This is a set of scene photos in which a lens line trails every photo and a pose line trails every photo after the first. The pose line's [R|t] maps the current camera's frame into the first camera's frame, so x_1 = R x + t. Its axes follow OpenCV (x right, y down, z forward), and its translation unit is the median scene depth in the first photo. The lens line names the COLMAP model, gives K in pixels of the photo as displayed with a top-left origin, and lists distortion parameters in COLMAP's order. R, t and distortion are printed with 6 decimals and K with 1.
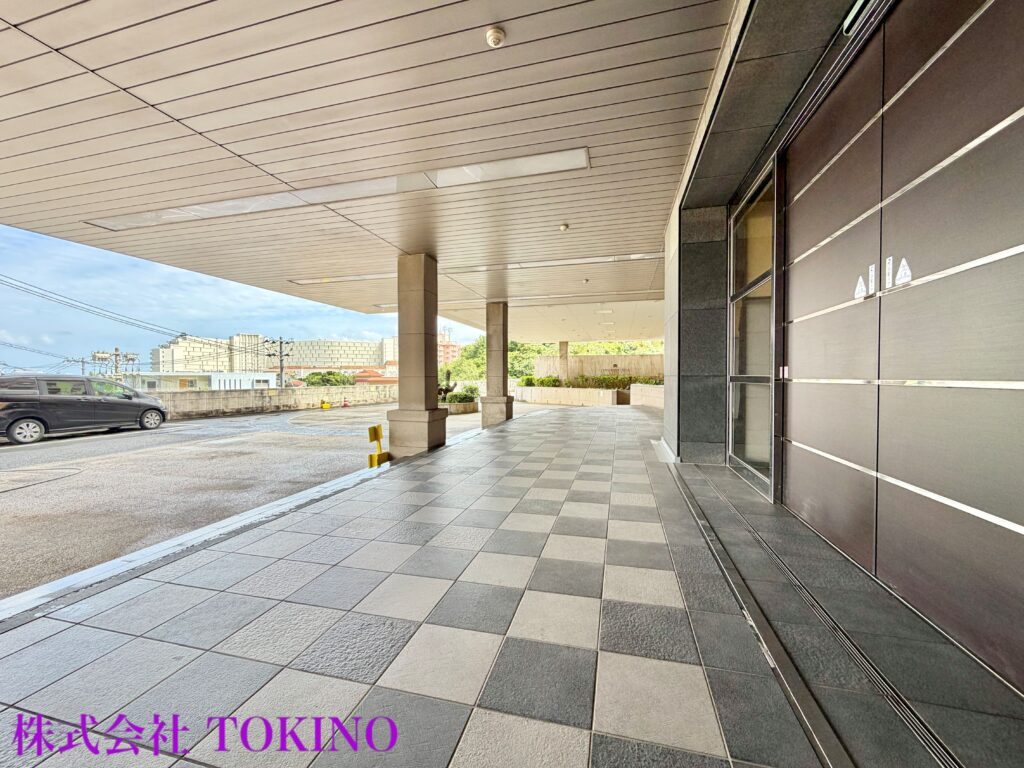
lens RADIAL K [[409.6, 0, 511.7], [0, 409.6, 381.3], [0, 0, 1]] dist [0.000356, -0.000002]
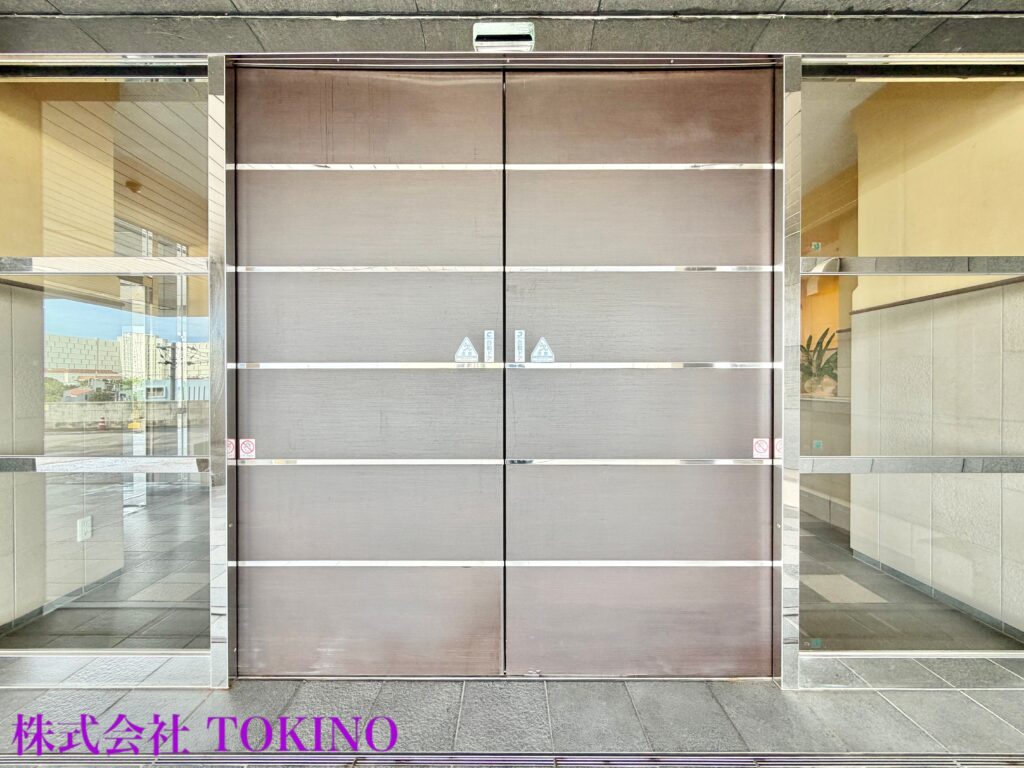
lens RADIAL K [[409.6, 0, 509.8], [0, 409.6, 385.4], [0, 0, 1]] dist [0.000356, -0.000002]
pose [[-0.254087, -0.004655, 0.967170, 0.010039], [0.010263, 0.999919, 0.007509, -0.176146], [-0.967127, 0.011834, -0.254018, 1.224015]]
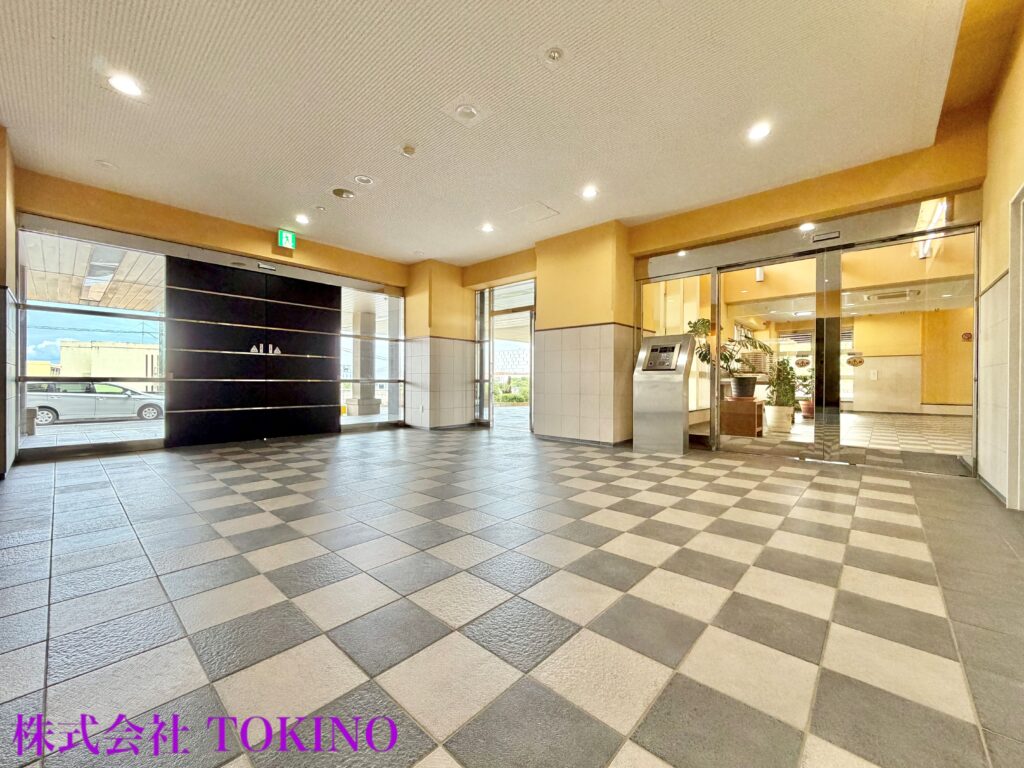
lens RADIAL K [[409.6, 0, 512.0], [0, 409.6, 382.6], [0, 0, 1]] dist [0.000356, -0.000002]
pose [[-0.888464, -0.003188, 0.458935, -2.537921], [0.002461, 0.999928, 0.011710, -0.006691], [-0.458940, 0.011534, -0.888393, 3.124389]]
